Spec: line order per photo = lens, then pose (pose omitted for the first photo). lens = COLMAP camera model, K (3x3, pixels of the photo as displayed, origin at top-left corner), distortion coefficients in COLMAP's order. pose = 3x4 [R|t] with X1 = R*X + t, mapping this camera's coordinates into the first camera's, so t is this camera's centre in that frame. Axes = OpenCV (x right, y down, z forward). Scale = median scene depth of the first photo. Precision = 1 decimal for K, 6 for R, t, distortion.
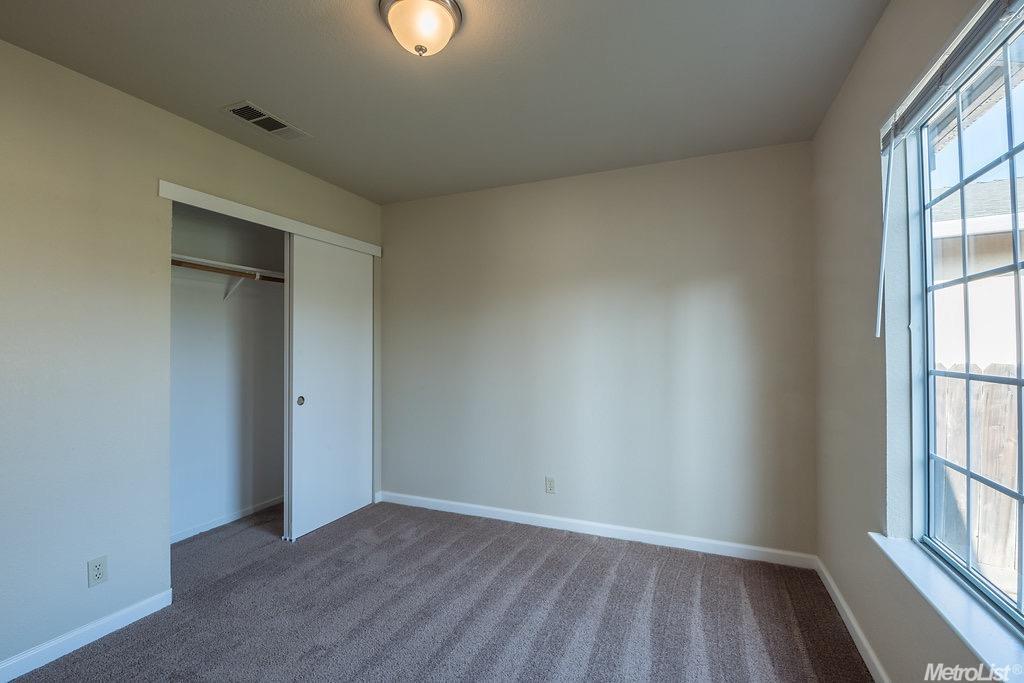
lens RADIAL K [[446.7, 0, 512.0], [0, 446.7, 341.5], [0, 0, 1]] dist [-0.001006, -0.008950]
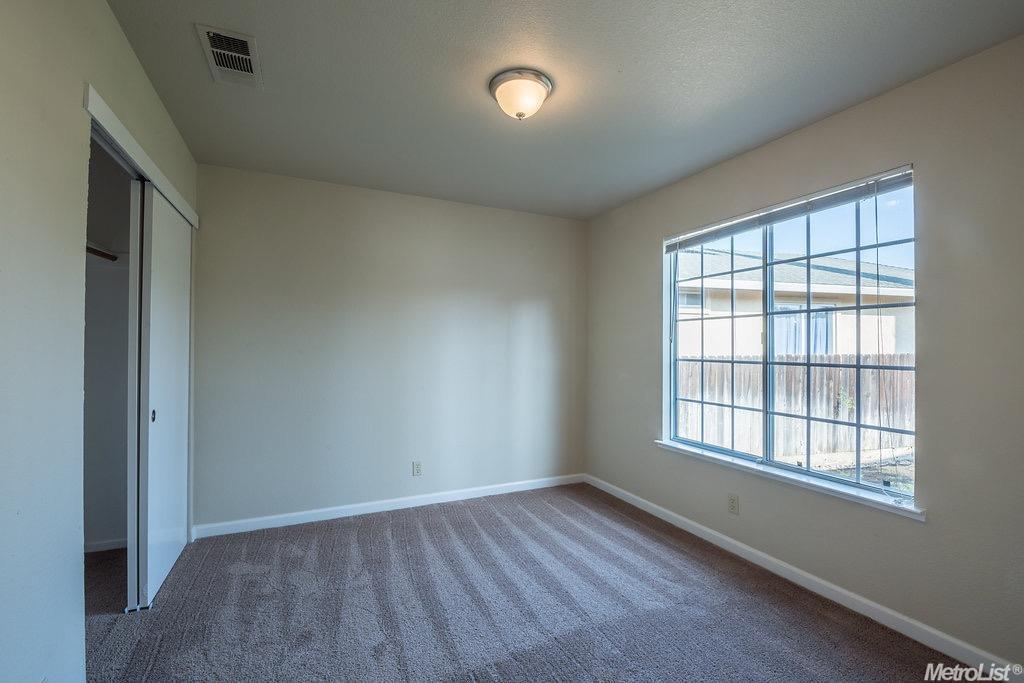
lens RADIAL K [[446.7, 0, 512.0], [0, 446.7, 341.5], [0, 0, 1]] dist [-0.001006, -0.008950]
pose [[0.669232, 0.017010, 0.742859, -0.736723], [-0.017652, 0.999820, -0.006991, 0.006934], [-0.742844, -0.008434, 0.669412, 0.089726]]
